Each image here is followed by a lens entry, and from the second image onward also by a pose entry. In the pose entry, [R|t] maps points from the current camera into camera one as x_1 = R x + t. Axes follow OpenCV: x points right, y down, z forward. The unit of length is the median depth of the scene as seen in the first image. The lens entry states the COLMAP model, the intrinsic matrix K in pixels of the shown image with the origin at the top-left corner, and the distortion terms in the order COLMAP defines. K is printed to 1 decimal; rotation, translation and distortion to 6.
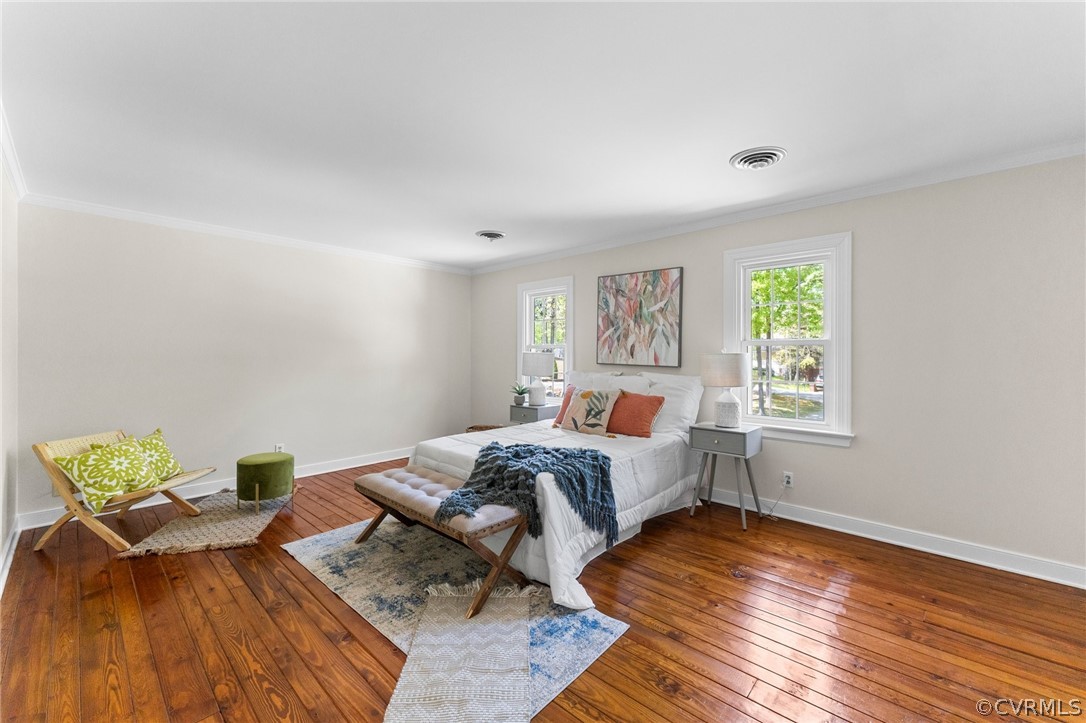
lens RADIAL K [[432.2, 0, 543.0], [0, 432.2, 361.5], [0, 0, 1]] dist [0.000755, -0.000356]
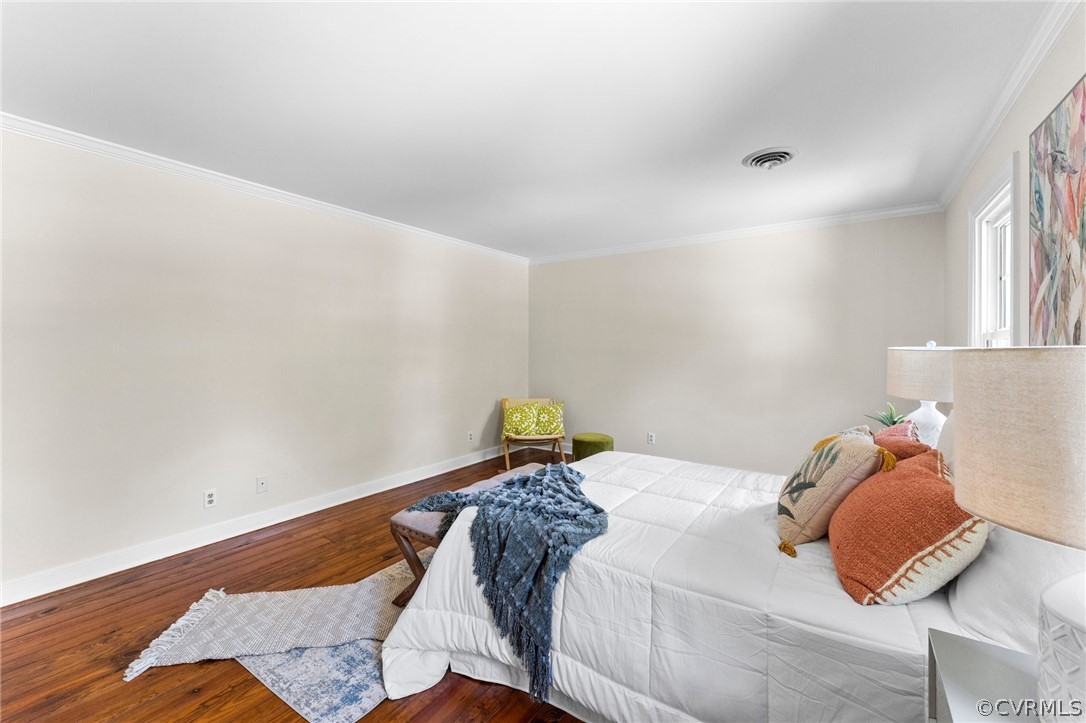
lens RADIAL K [[444.6, 0, 544.2], [0, 444.6, 350.7], [0, 0, 1]] dist [-0.007418, 0.000034]
pose [[0.144884, 0.005175, -0.989435, 0.711115], [-0.021445, 0.999768, 0.002089, -0.016268], [0.989216, 0.020916, 0.144961, 0.913344]]
